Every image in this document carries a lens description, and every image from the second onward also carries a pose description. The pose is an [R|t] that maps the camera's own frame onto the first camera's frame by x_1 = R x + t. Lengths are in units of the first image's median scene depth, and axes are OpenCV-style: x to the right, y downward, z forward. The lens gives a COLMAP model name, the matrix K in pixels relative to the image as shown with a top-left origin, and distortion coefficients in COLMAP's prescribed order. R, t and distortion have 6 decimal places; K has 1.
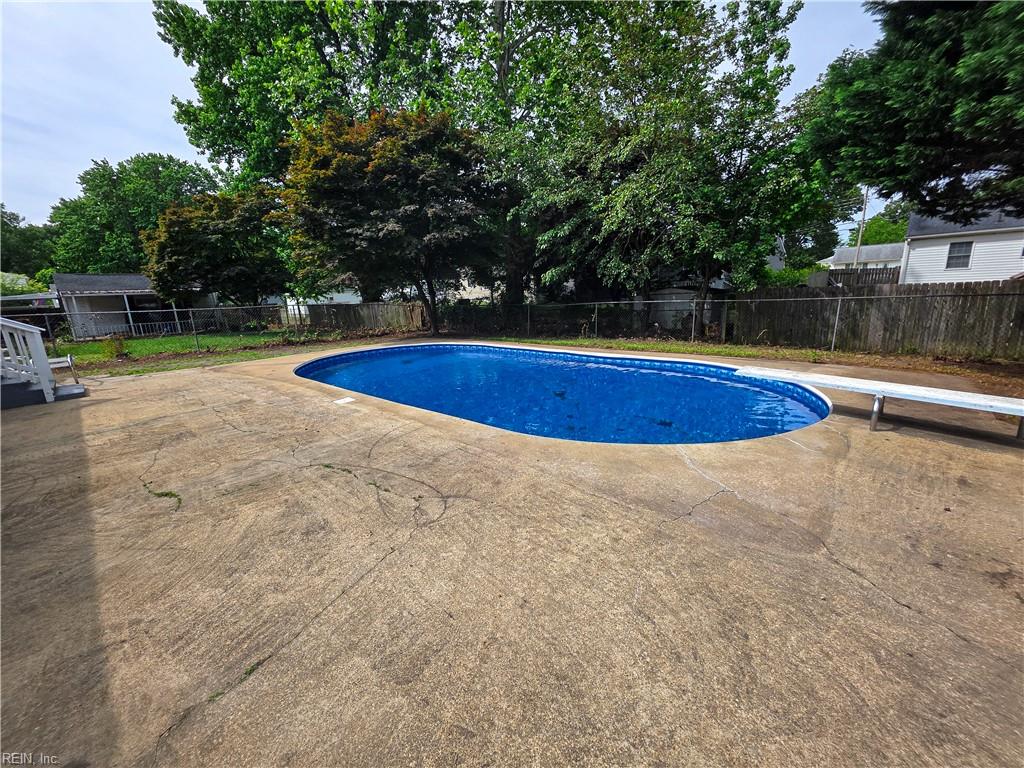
lens RADIAL K [[428.4, 0, 519.8], [0, 428.4, 390.4], [0, 0, 1]] dist [0.000851, -0.000246]
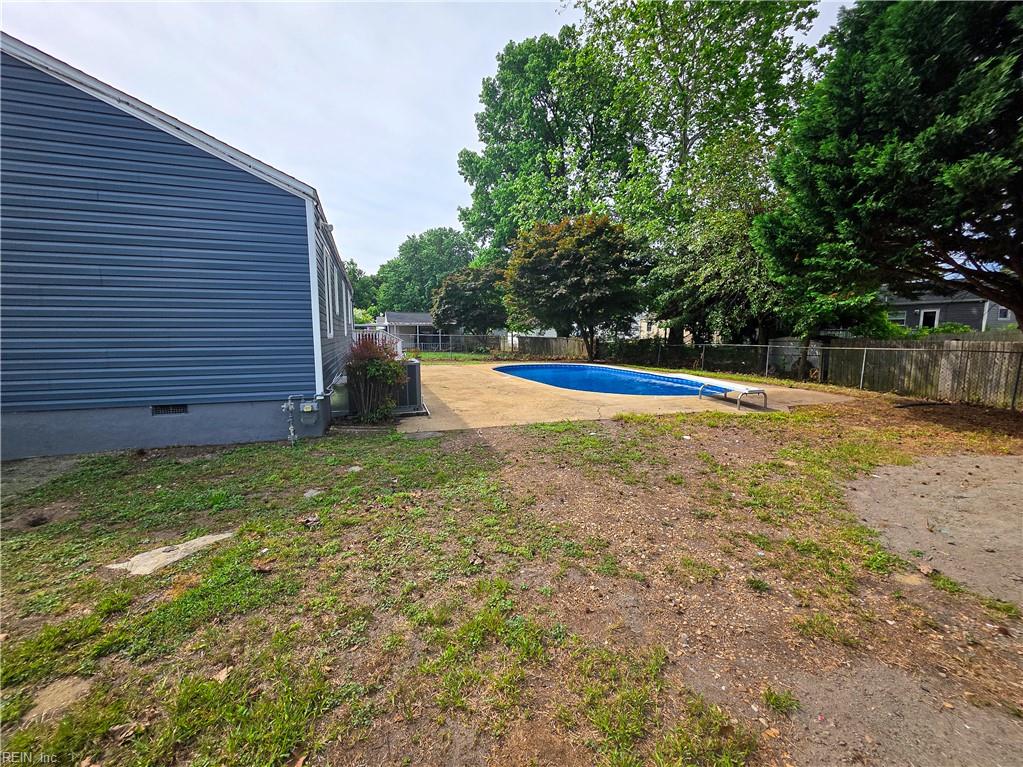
lens RADIAL K [[427.9, 0, 507.1], [0, 427.9, 385.4], [0, 0, 1]] dist [0.000851, -0.000246]
pose [[0.876338, 0.098139, -0.471594, 0.173091], [-0.142769, 0.987953, -0.059708, 0.051614], [0.460053, 0.119653, 0.879792, -0.254811]]
